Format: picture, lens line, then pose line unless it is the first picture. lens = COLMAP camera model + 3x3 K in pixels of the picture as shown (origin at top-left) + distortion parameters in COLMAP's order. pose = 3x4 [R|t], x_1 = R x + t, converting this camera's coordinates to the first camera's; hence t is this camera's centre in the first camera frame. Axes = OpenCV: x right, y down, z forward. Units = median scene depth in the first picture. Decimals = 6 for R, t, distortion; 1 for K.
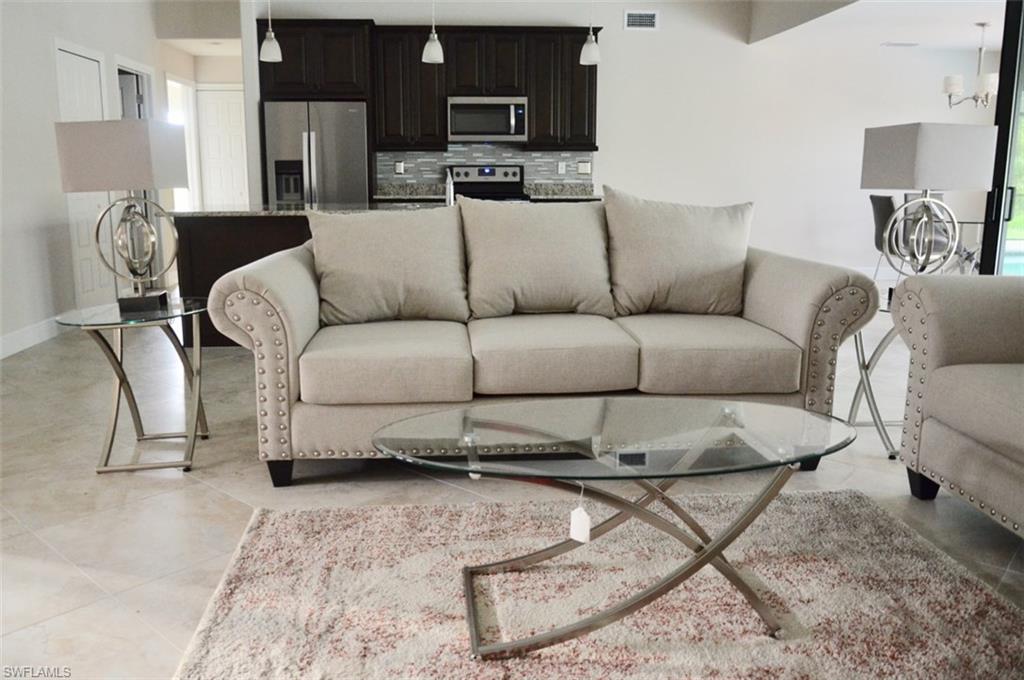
lens RADIAL K [[823.7, 0, 507.8], [0, 823.7, 340.1], [0, 0, 1]] dist [-0.043011, -0.004176]
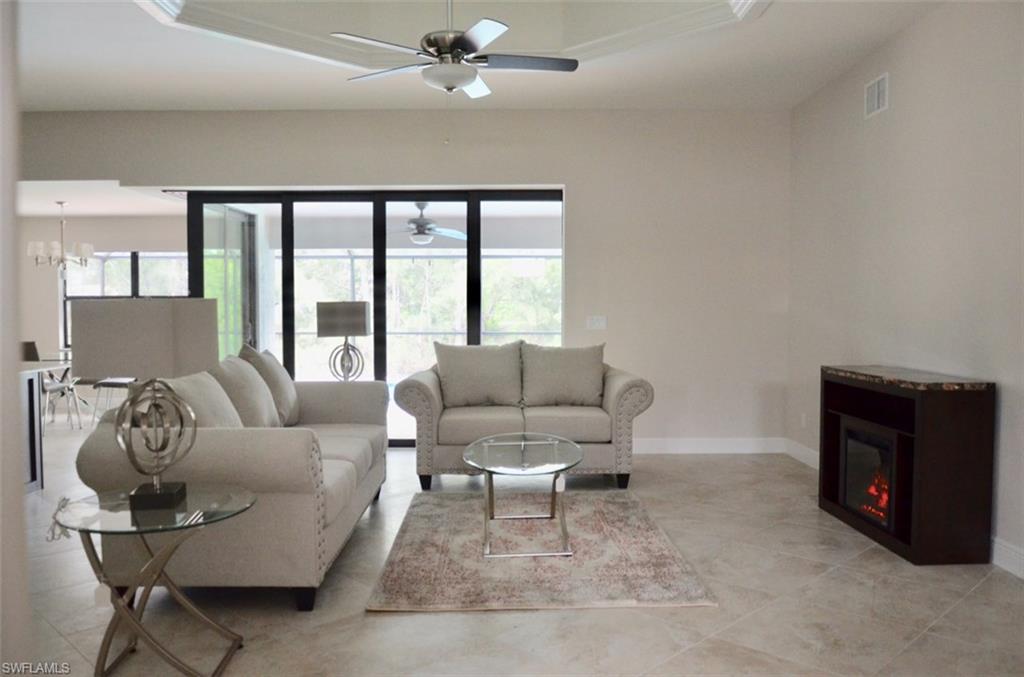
lens RADIAL K [[823.7, 0, 547.8], [0, 823.7, 341.3], [0, 0, 1]] dist [-0.043011, -0.004176]
pose [[0.012060, -0.043806, 0.998967, -0.583072], [0.197700, 0.979423, 0.040562, -0.072167], [-0.980188, 0.197007, 0.020472, 0.236976]]
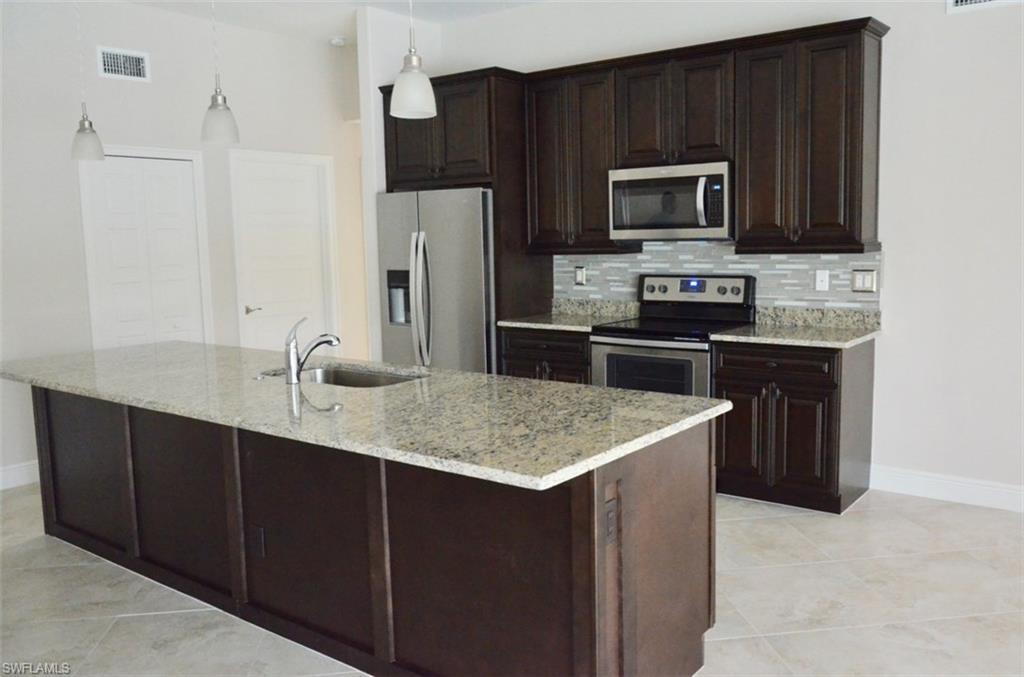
lens RADIAL K [[907.8, 0, 522.1], [0, 907.8, 345.1], [0, 0, 1]] dist [-0.019400, 0.005978]
pose [[0.749381, 0.066510, -0.658790, 0.338486], [-0.110680, 0.993527, -0.025595, -0.136300], [0.652823, 0.092095, 0.751891, 0.439672]]
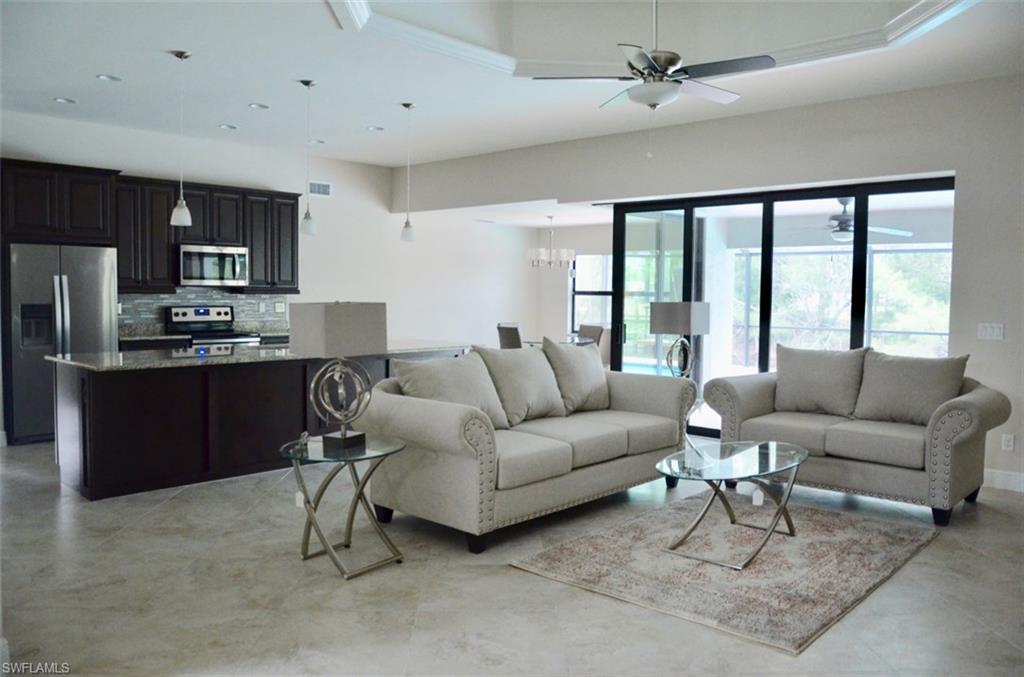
lens RADIAL K [[823.7, 0, 531.0], [0, 823.7, 338.7], [0, 0, 1]] dist [-0.043011, -0.004176]
pose [[0.707995, -0.030826, 0.705545, -0.502876], [0.127049, 0.988307, -0.084310, -0.025052], [-0.694696, 0.149330, 0.703632, -0.056499]]
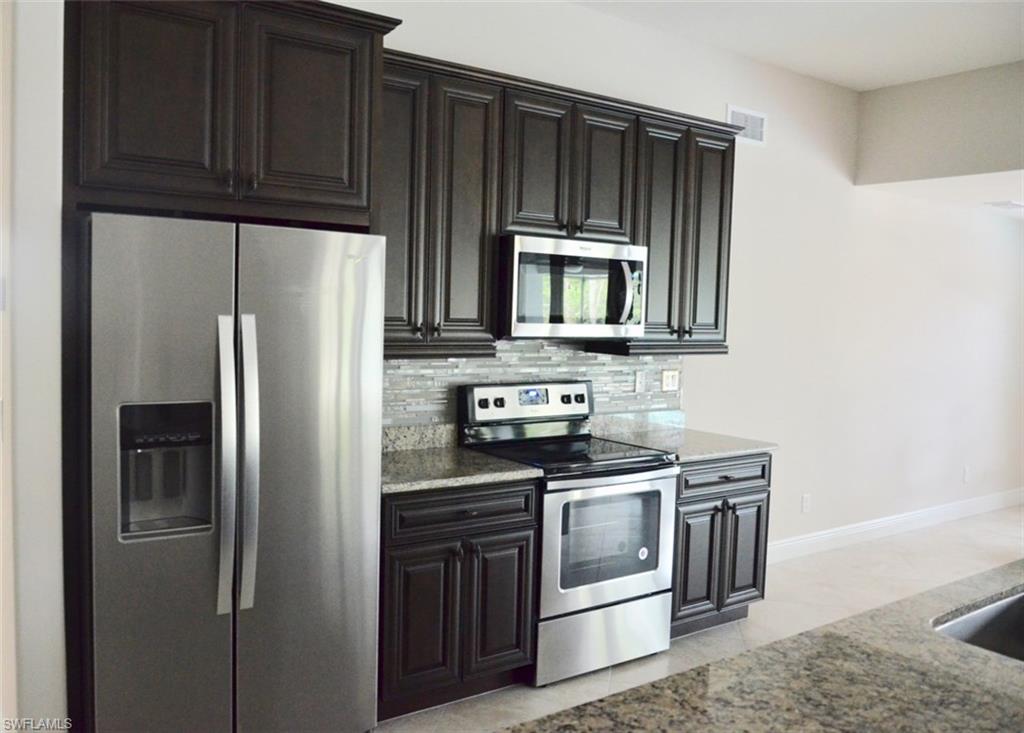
lens RADIAL K [[887.5, 0, 505.4], [0, 887.5, 366.4], [0, 0, 1]] dist [-0.037724, -0.003143]
pose [[0.836072, -0.009502, 0.548537, -0.328514], [0.078537, 0.991625, -0.102527, -0.179208], [-0.542969, 0.128801, 0.829817, 0.619126]]
